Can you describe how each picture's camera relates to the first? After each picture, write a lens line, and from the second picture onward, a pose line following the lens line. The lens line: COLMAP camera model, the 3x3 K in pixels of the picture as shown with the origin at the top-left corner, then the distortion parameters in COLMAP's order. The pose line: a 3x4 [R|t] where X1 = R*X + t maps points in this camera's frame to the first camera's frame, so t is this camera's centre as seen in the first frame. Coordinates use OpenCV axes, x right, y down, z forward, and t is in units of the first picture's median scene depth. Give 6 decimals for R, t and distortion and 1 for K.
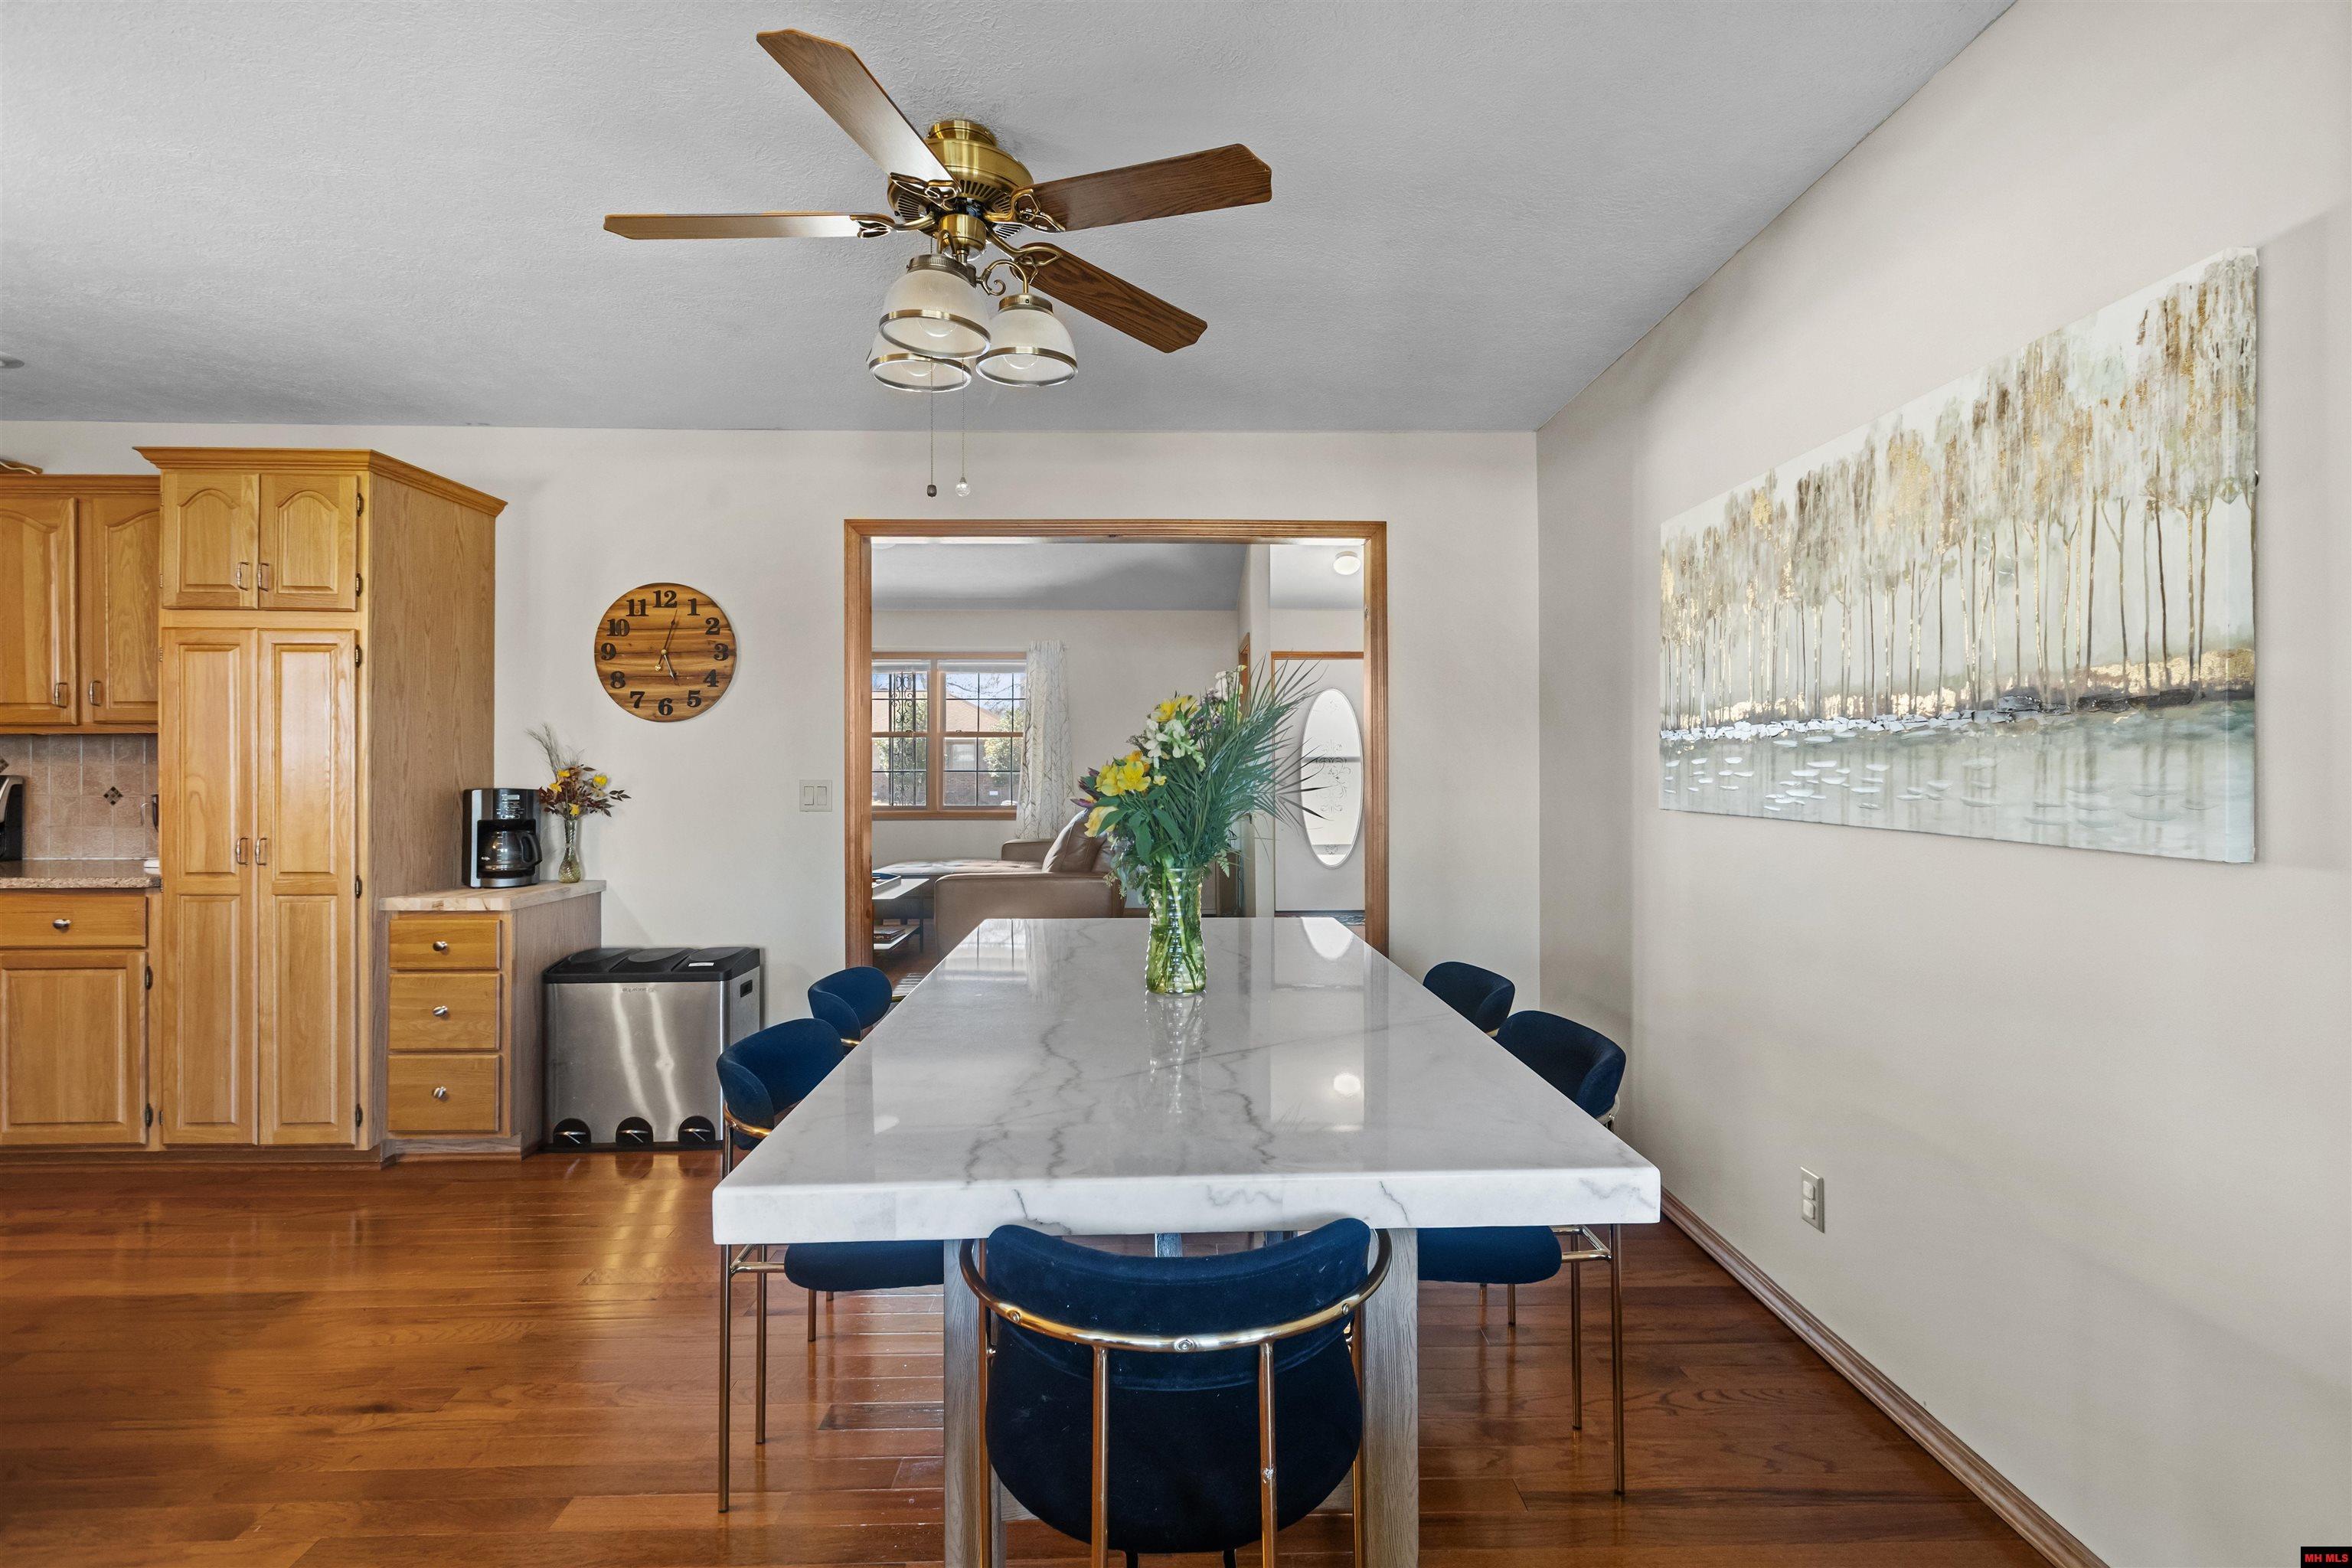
lens RADIAL K [[1070.8, 0, 1197.5], [0, 1070.8, 762.5], [0, 0, 1]] dist [0.000574, 0.000479]
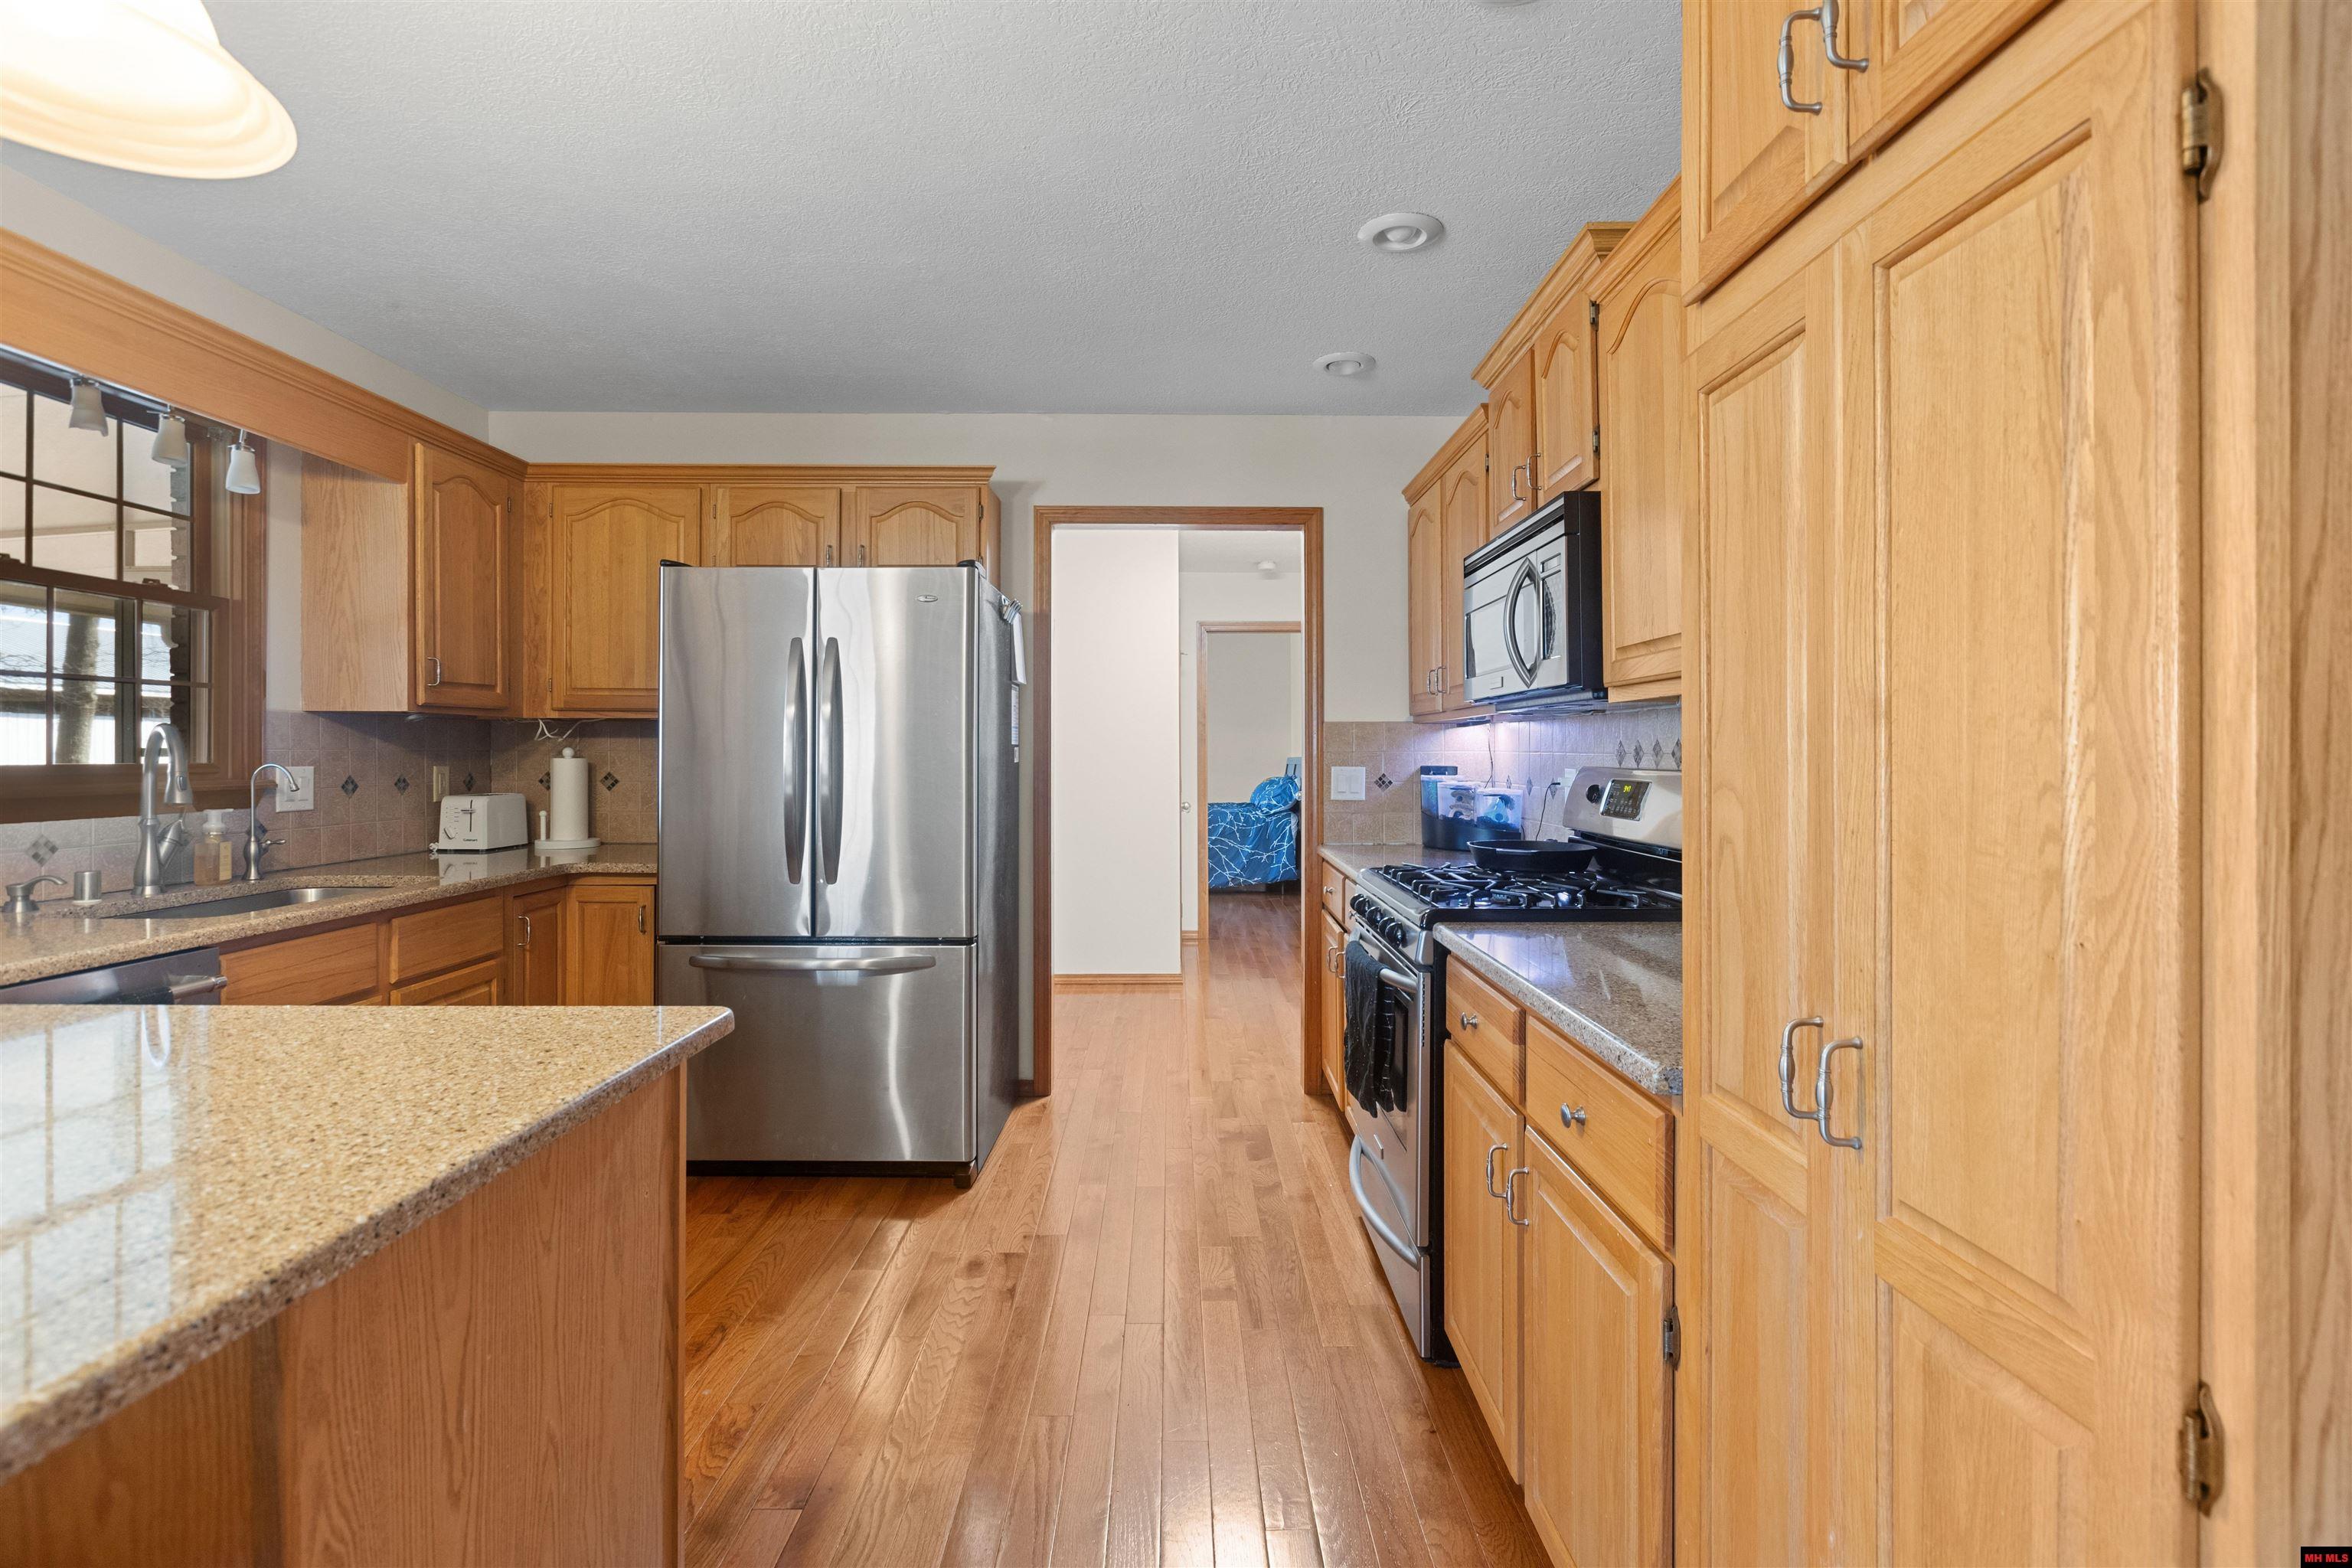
lens RADIAL K [[1084.7, 0, 1181.6], [0, 1084.7, 750.9], [0, 0, 1]] dist [-0.006818, 0.000381]
pose [[-0.022159, -0.001450, -0.999753, -0.588991], [-0.001199, 0.999998, -0.001424, 0.001695], [0.999754, 0.001167, -0.022161, 0.816331]]
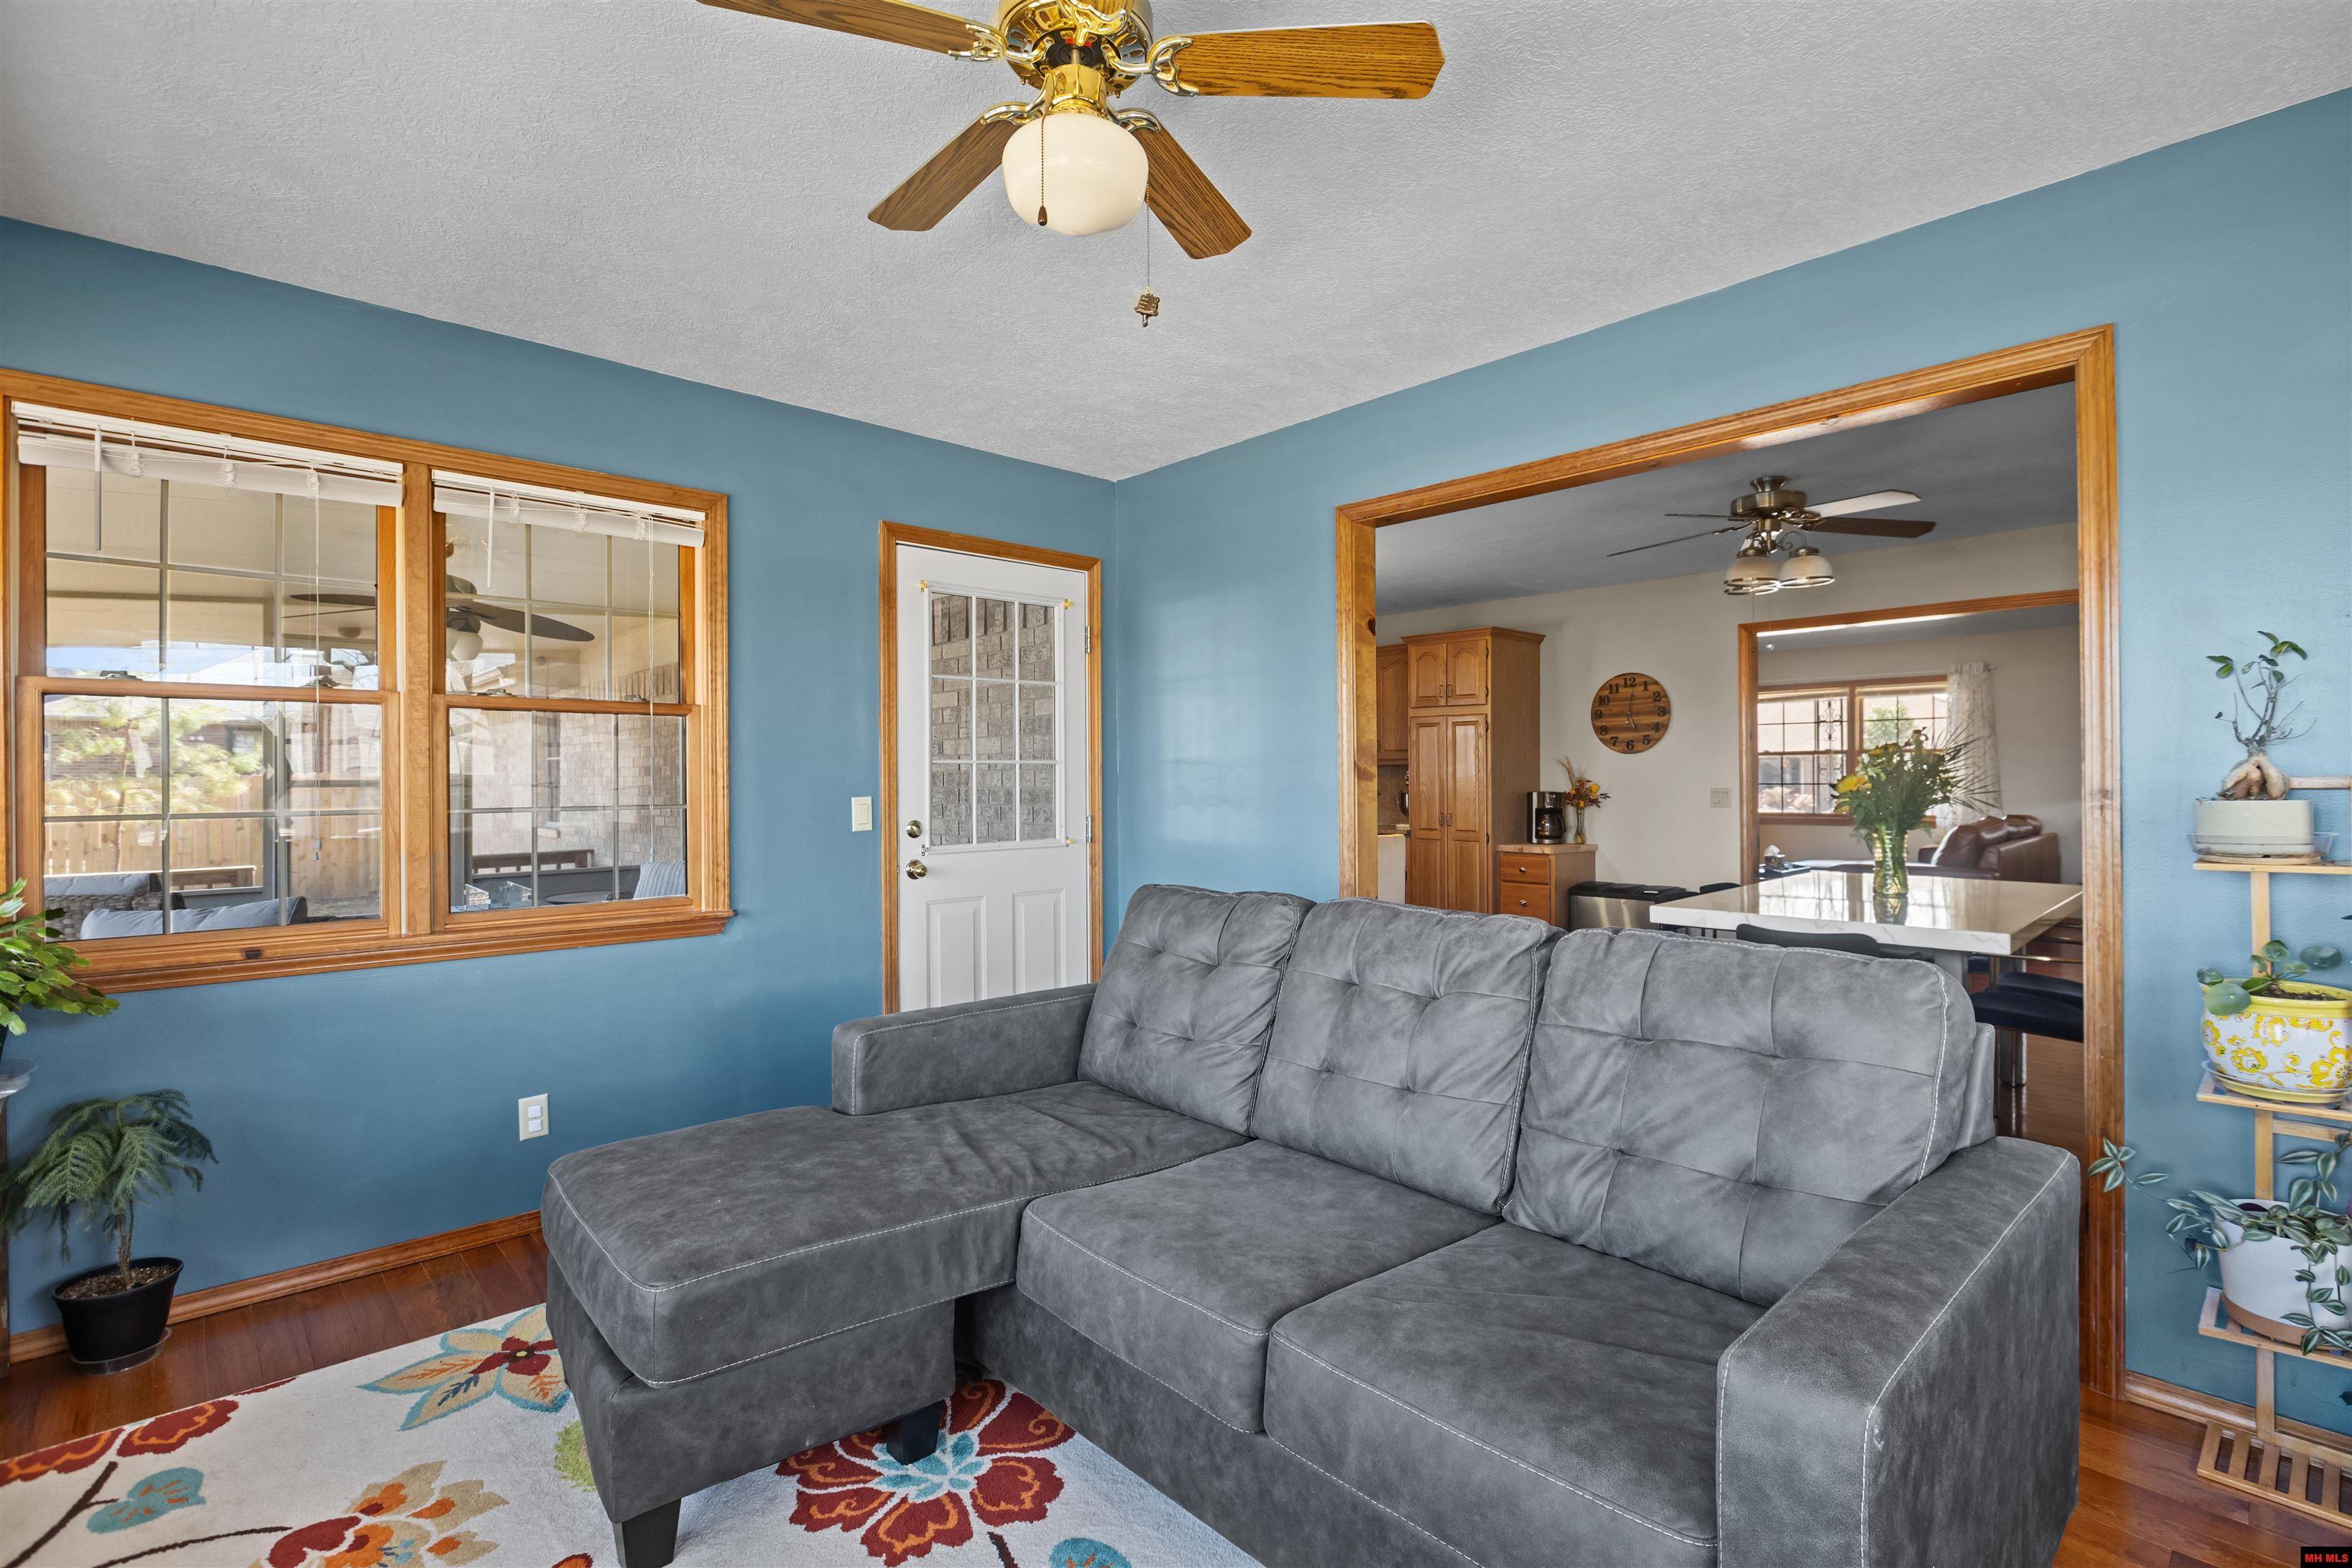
lens RADIAL K [[1078.3, 0, 1193.9], [0, 1078.3, 767.9], [0, 0, 1]] dist [-0.007985, 0.001218]
pose [[0.666650, -0.009309, -0.745312, 0.376223], [0.003685, 0.999951, -0.009193, -0.002139], [0.745361, 0.003382, 0.666652, -0.781676]]
